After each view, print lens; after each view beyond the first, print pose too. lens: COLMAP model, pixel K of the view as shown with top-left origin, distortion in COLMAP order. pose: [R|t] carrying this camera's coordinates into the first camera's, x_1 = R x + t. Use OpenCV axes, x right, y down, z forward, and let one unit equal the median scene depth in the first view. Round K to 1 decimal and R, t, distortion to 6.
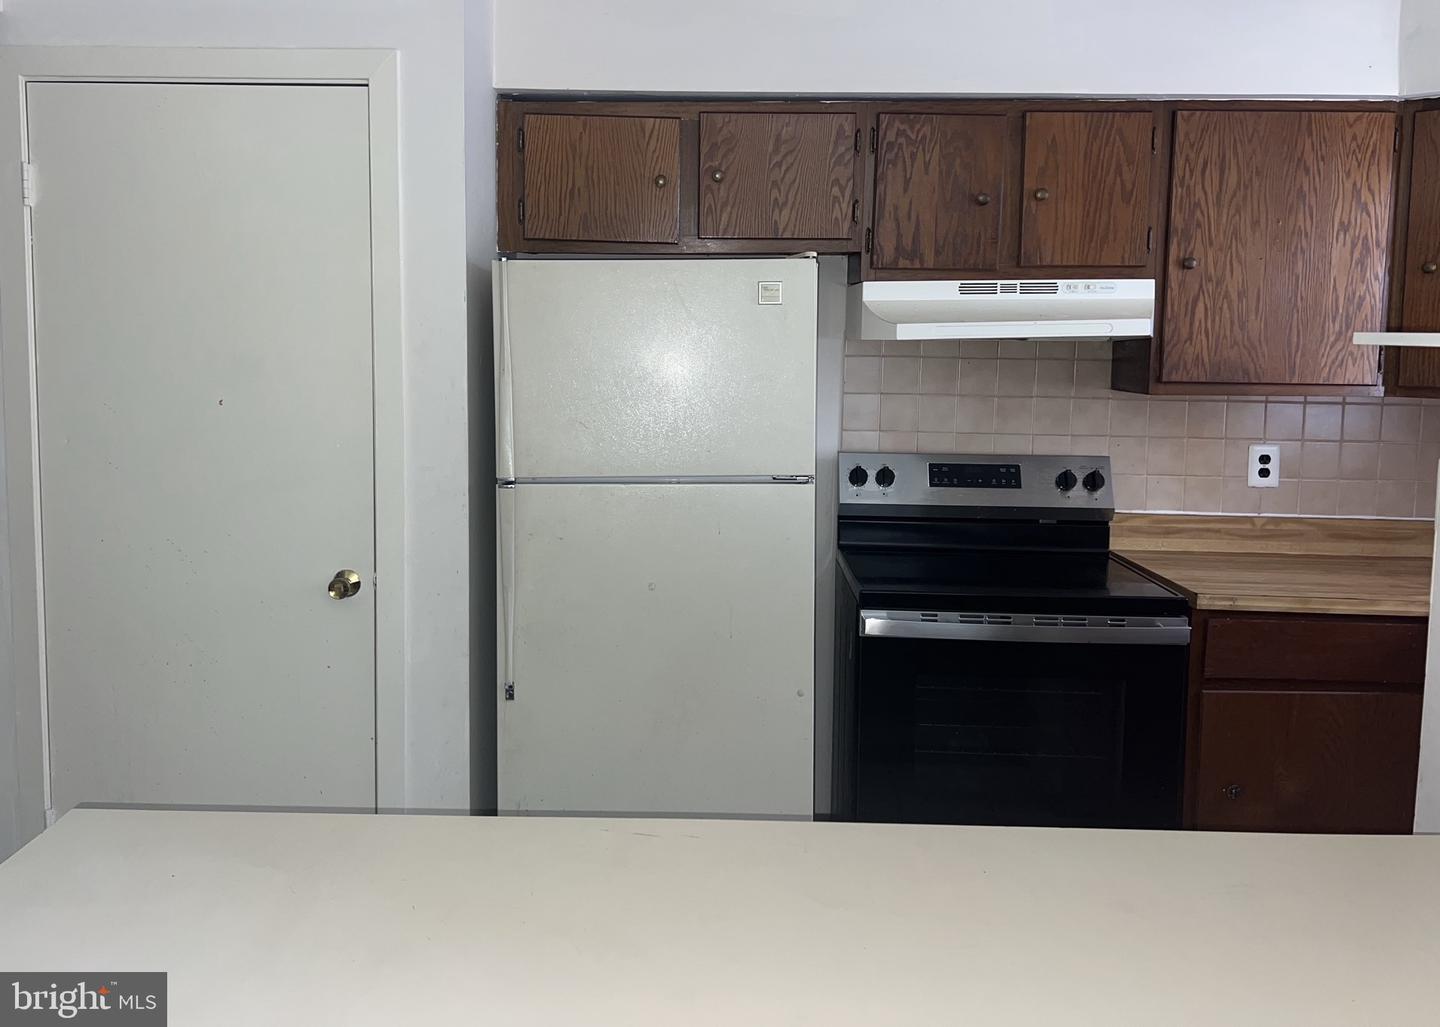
lens RADIAL K [[1141.7, 0, 711.8], [0, 1141.7, 514.0], [0, 0, 1]] dist [0.015590, -0.031247]
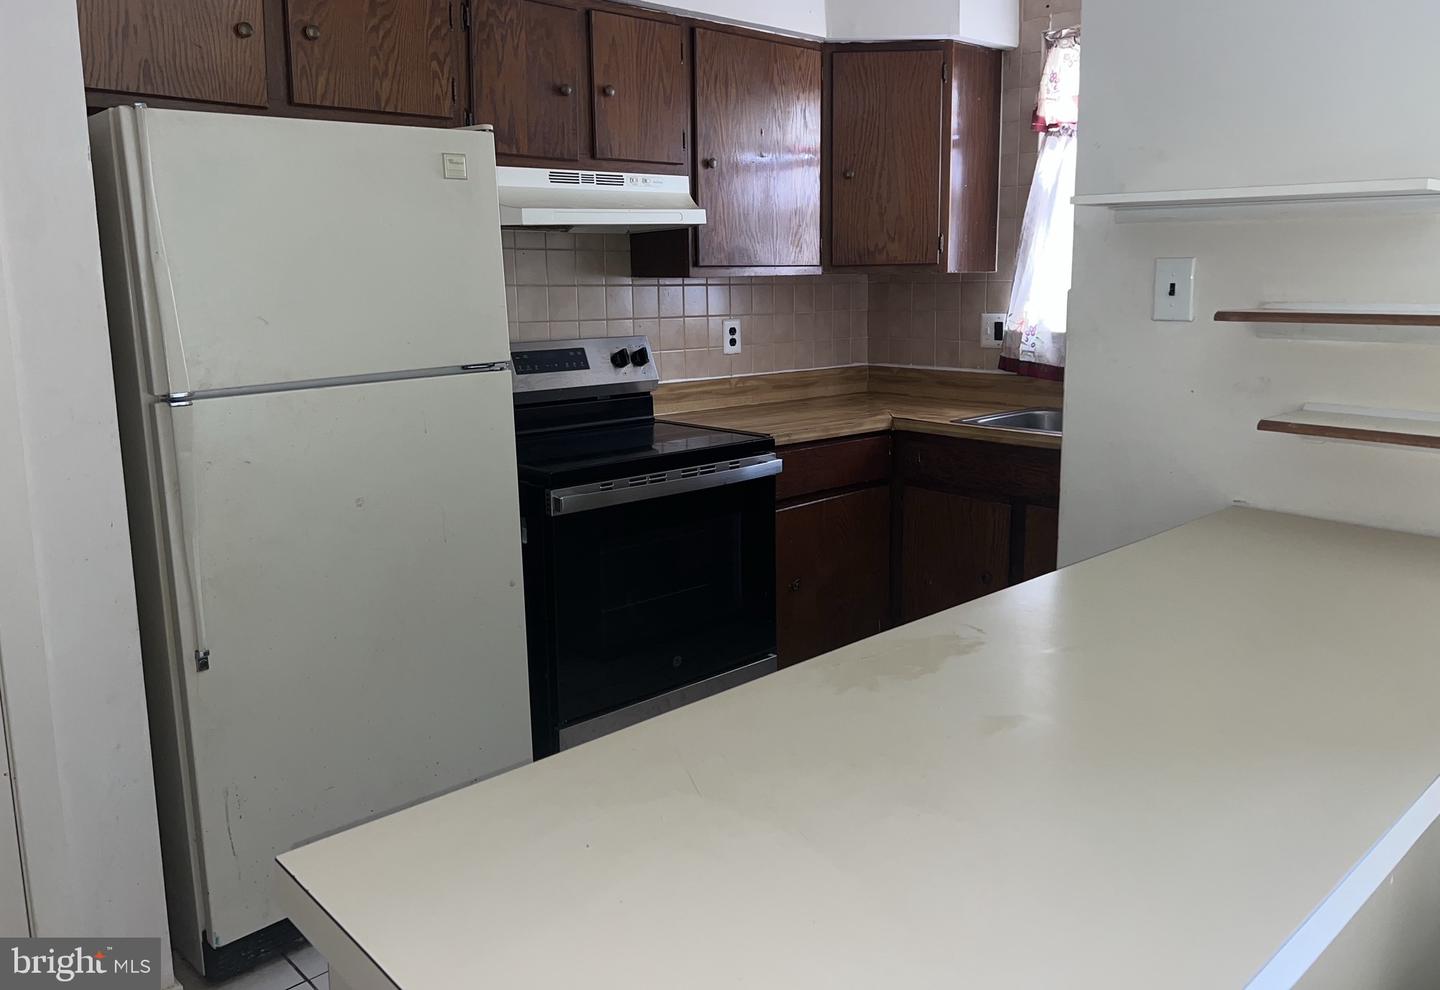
lens RADIAL K [[1044.4, 0, 721.5], [0, 1044.4, 499.8], [0, 0, 1]] dist [0.032601, -0.039621]
pose [[0.720784, -0.166154, 0.672951, -0.366846], [0.124422, 0.986090, 0.110204, 0.007516], [-0.681901, 0.004297, 0.731432, 0.196483]]
